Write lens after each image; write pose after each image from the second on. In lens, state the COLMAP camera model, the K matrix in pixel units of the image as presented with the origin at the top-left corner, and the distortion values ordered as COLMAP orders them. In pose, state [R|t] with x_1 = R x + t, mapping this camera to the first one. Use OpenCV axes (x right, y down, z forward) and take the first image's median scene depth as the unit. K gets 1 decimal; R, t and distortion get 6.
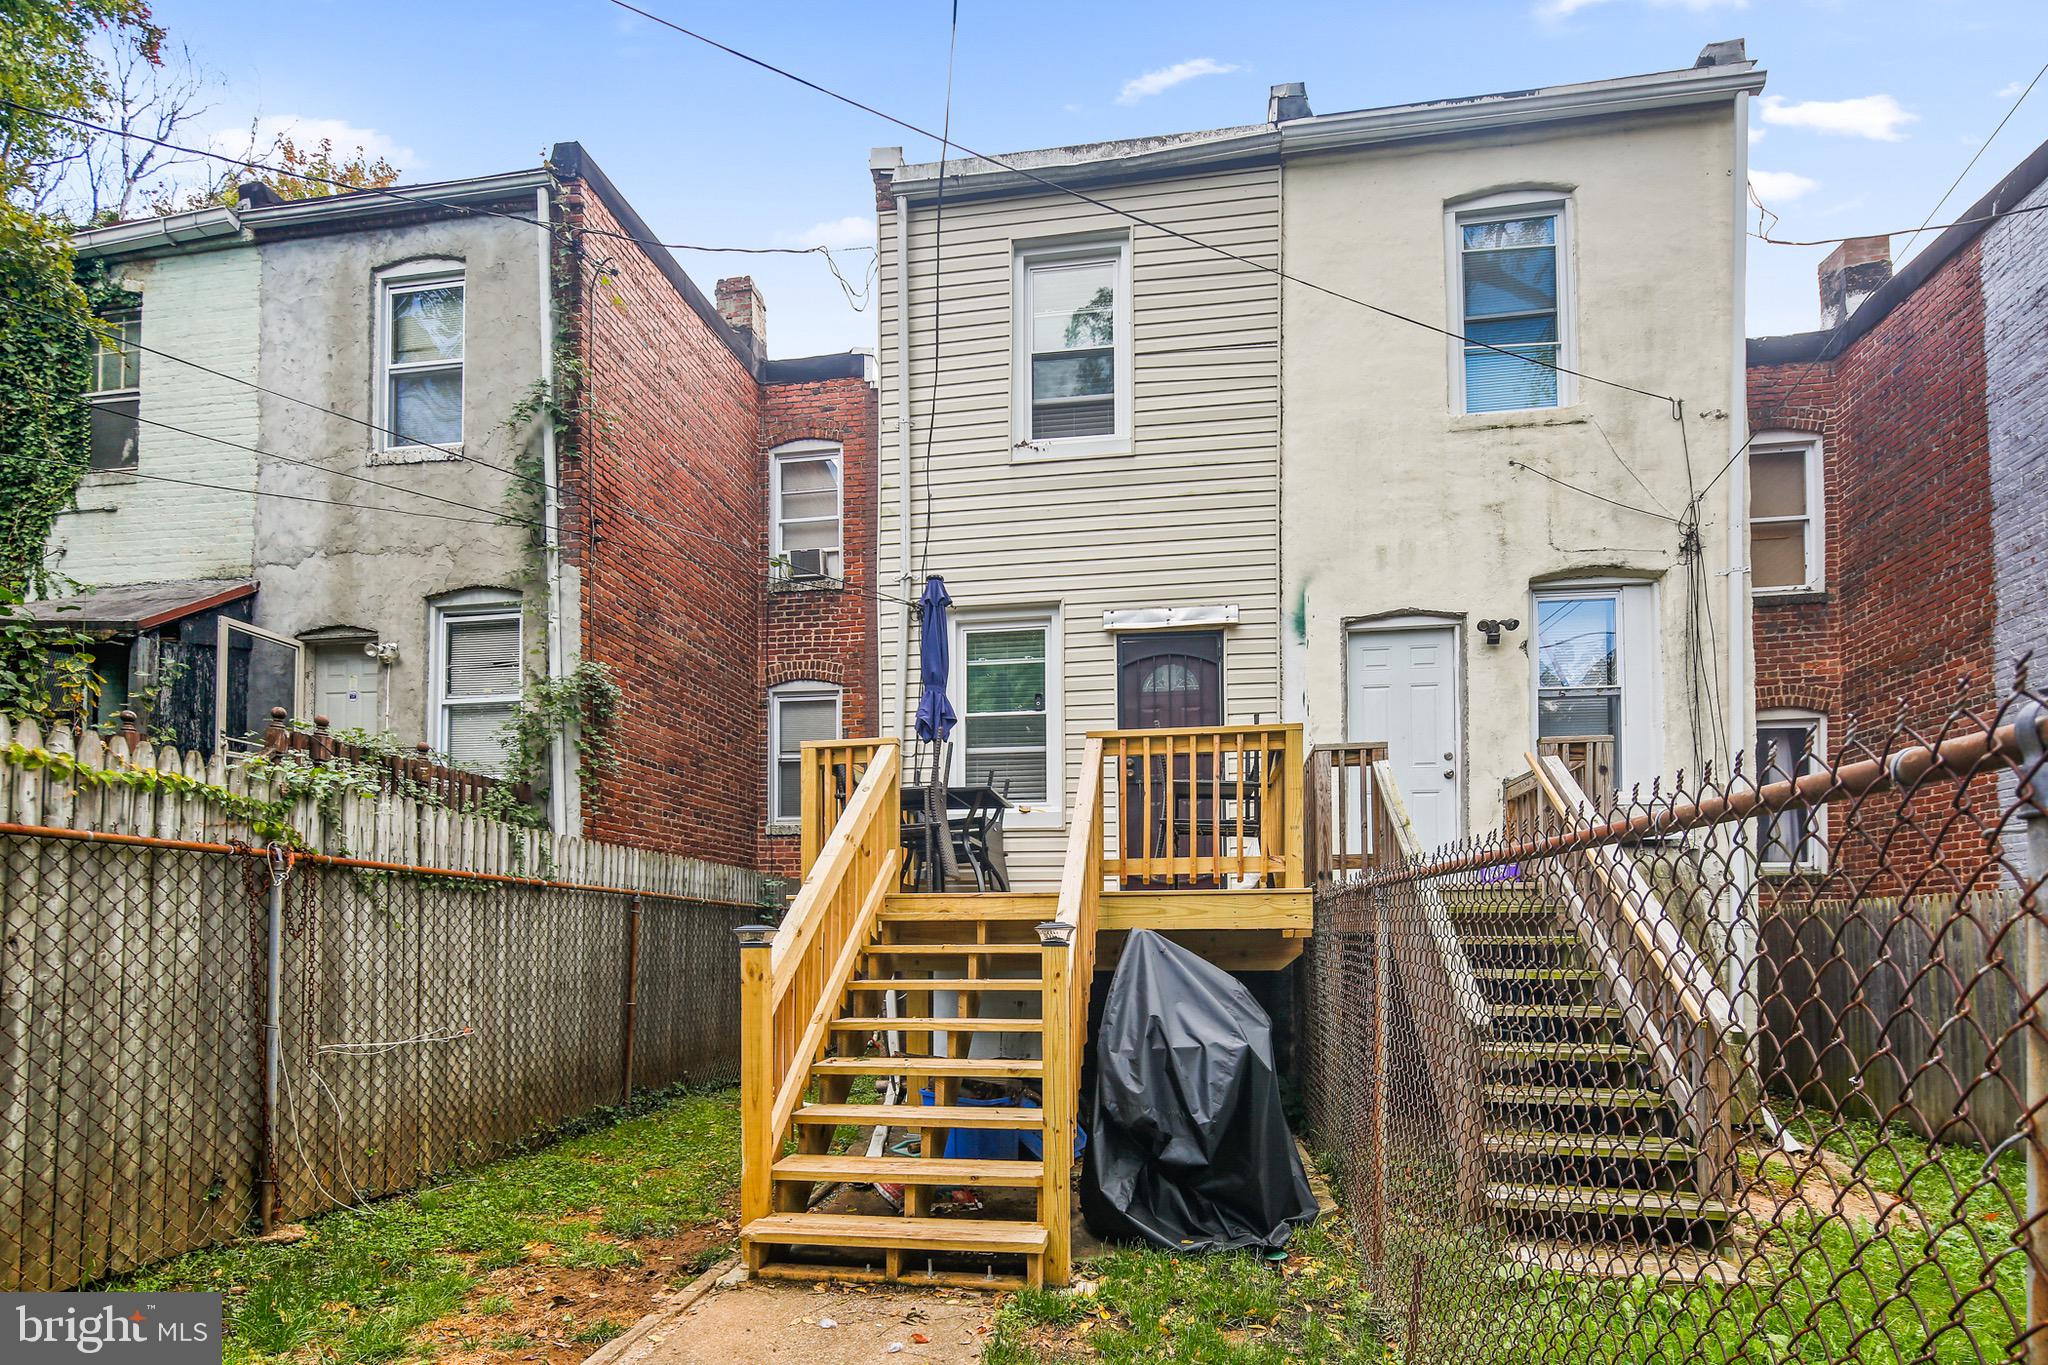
lens RADIAL K [[1008.6, 0, 1035.2], [0, 1008.6, 676.9], [0, 0, 1]] dist [-0.001091, -0.001315]
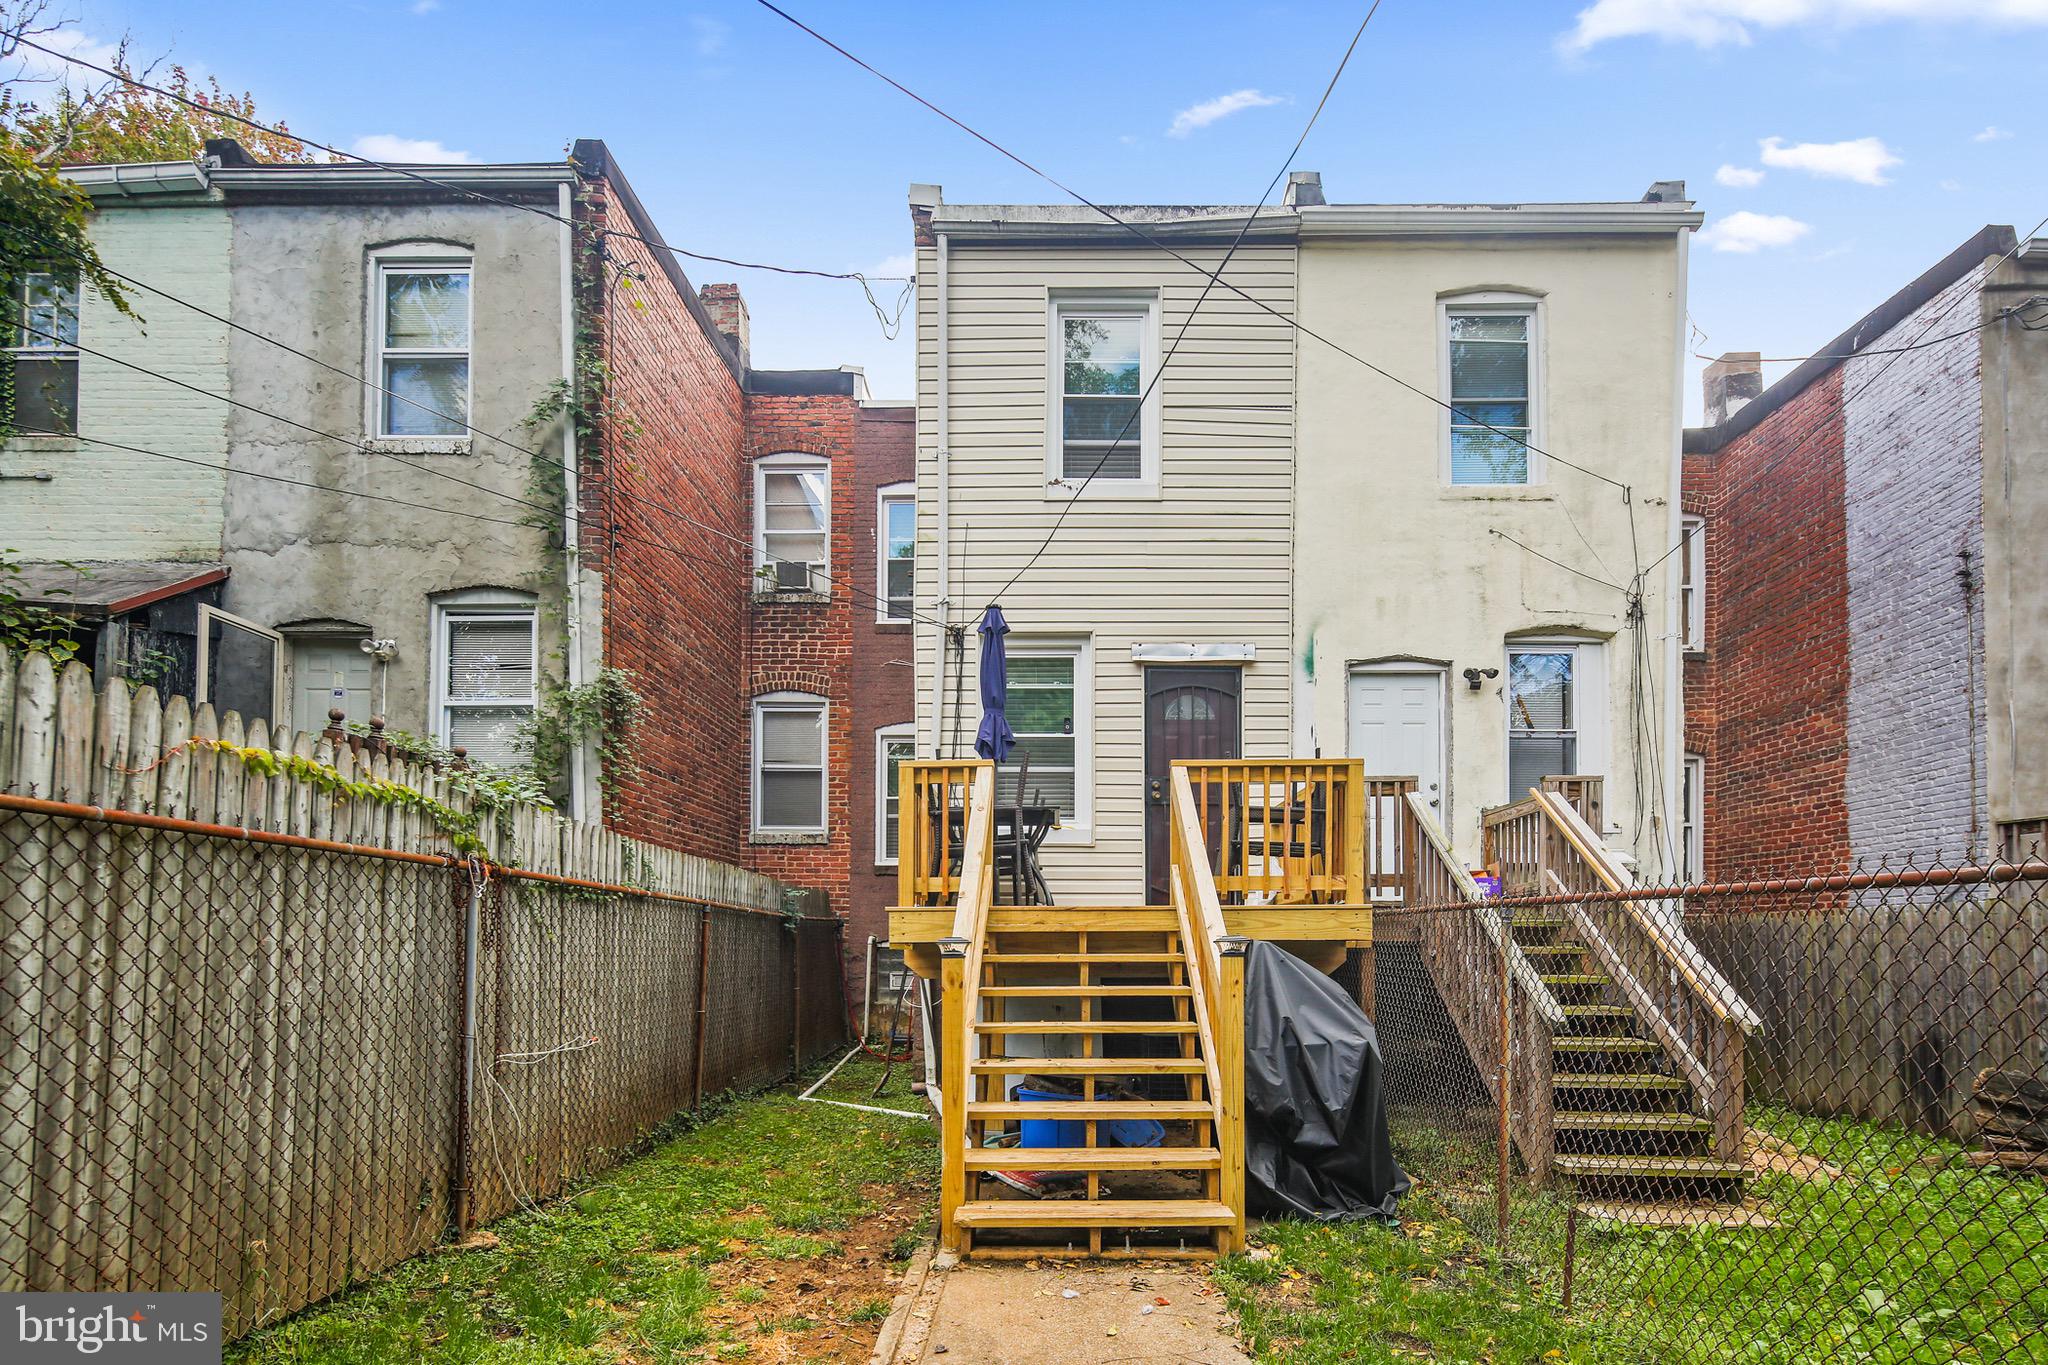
lens RADIAL K [[1008.6, 0, 1007.3], [0, 1008.6, 682.7], [0, 0, 1]] dist [-0.001091, -0.001315]
pose [[0.988128, 0.039561, 0.148455, -0.222531], [-0.039620, 0.999212, -0.002562, -0.015290], [-0.148439, -0.003350, 0.988916, -0.045852]]
